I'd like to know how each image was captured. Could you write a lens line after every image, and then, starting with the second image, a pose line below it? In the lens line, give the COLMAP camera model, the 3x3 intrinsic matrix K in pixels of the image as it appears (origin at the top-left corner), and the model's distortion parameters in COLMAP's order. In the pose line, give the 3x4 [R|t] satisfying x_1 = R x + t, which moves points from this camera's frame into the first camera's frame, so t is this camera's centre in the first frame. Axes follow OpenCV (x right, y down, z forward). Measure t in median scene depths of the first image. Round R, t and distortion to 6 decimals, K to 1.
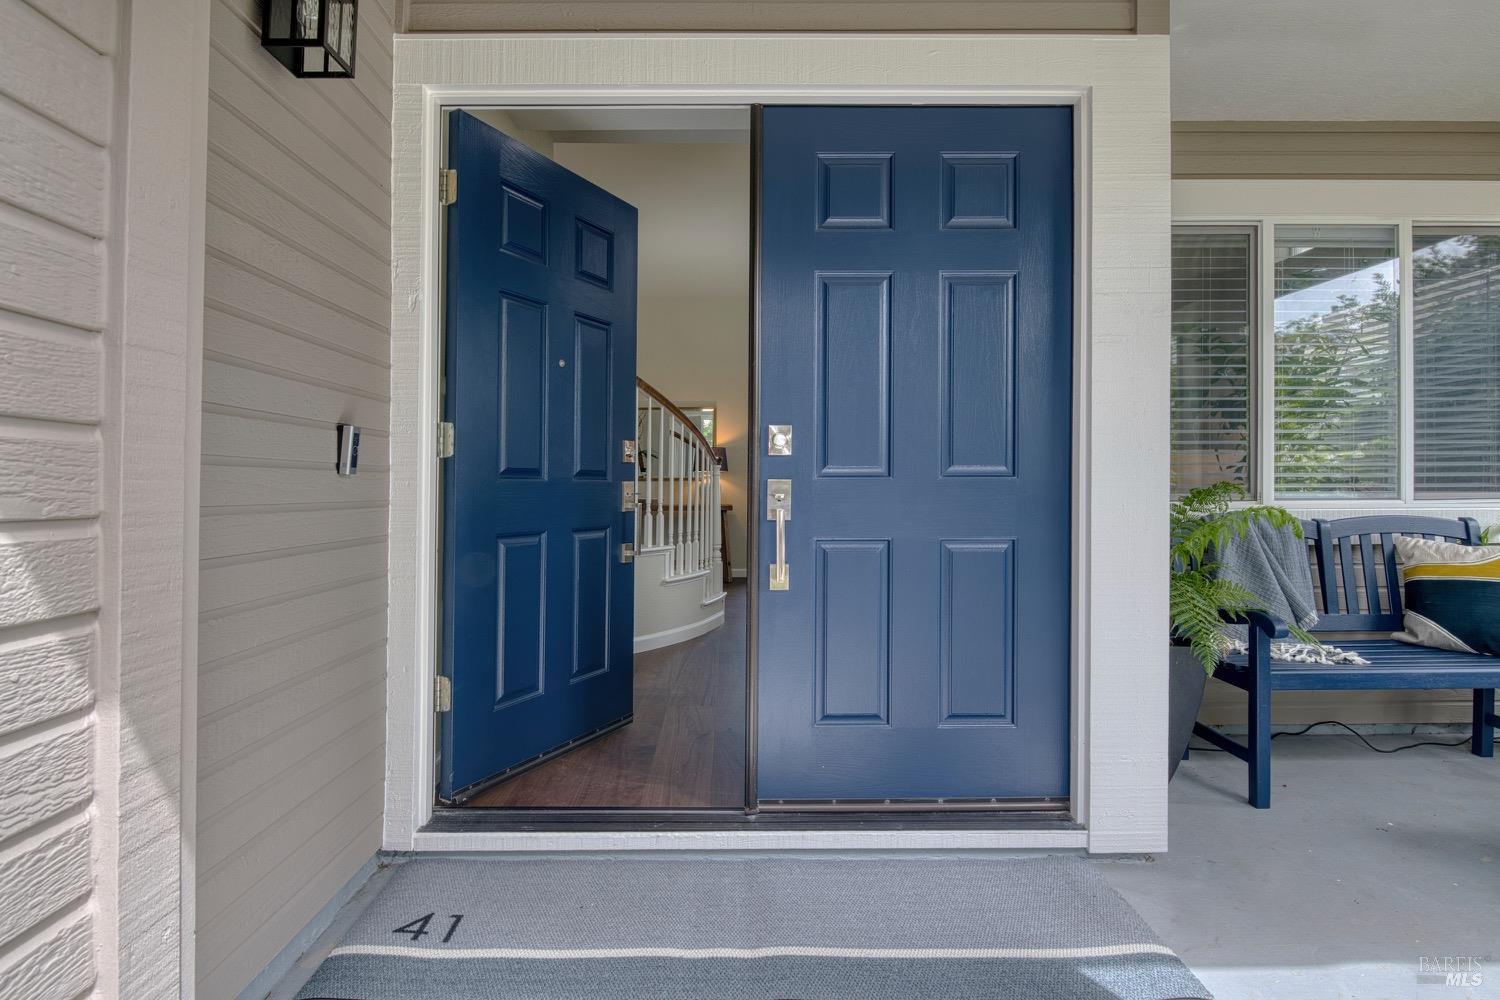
lens RADIAL K [[796.8, 0, 749.5], [0, 796.8, 475.4], [0, 0, 1]] dist [-0.000811, -0.001346]
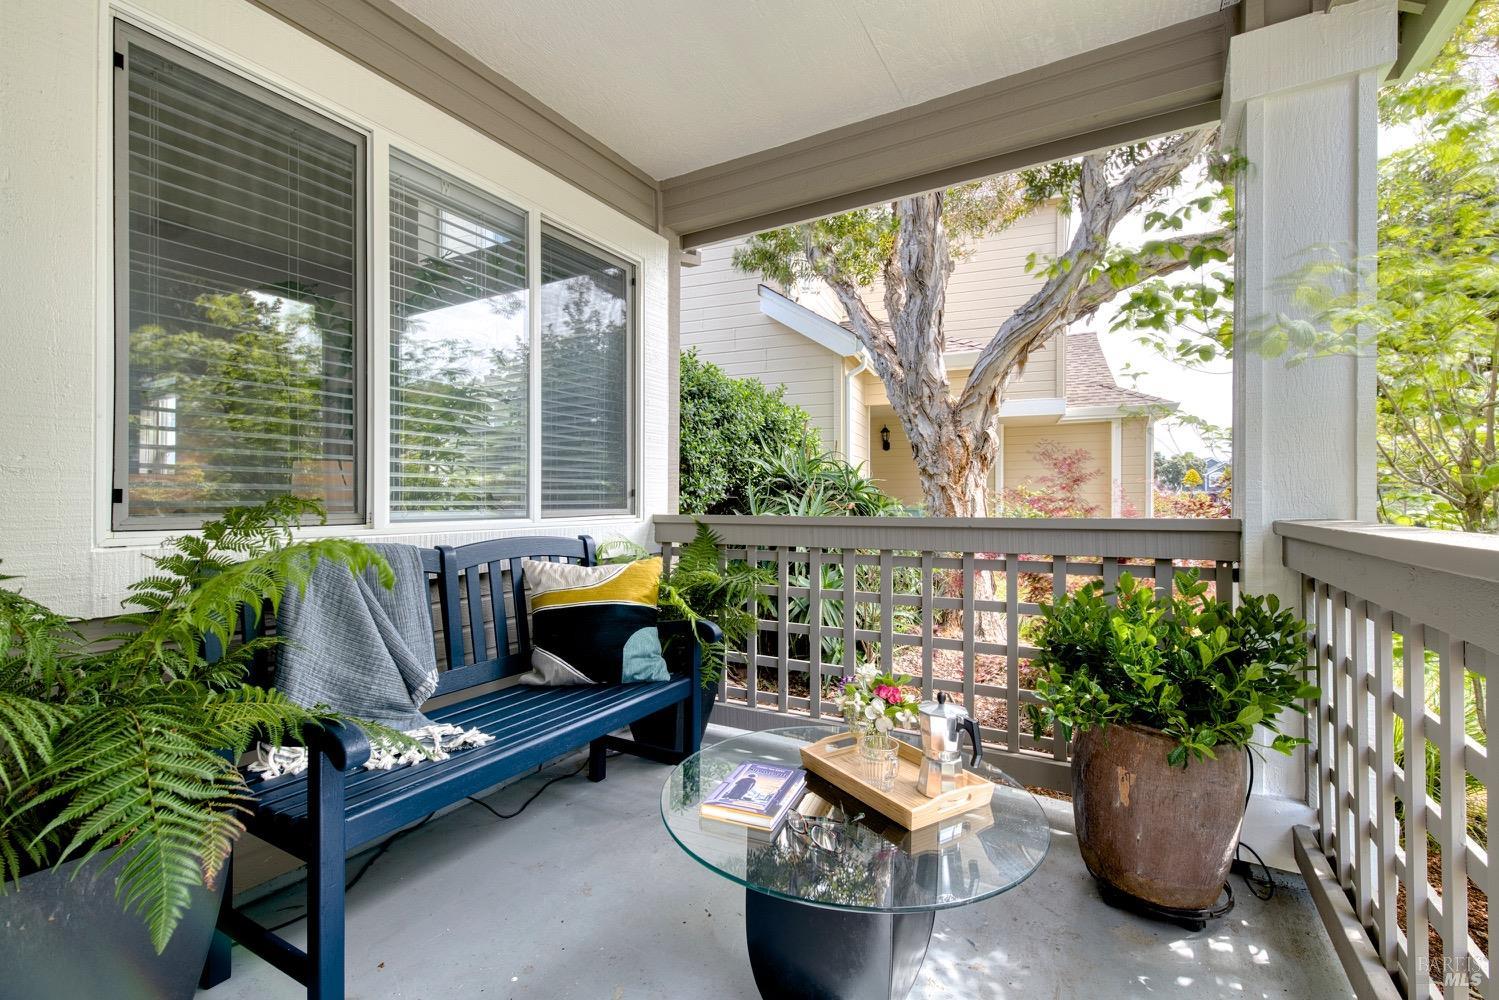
lens RADIAL K [[644.6, 0, 749.5], [0, 644.6, 500.0], [0, 0, 1]] dist [0.001606, -0.000316]
pose [[0.524655, 0.003459, 0.851308, 0.343700], [-0.007524, 0.999972, 0.000574, 0.007734], [-0.851282, -0.006706, 0.524666, 0.424378]]
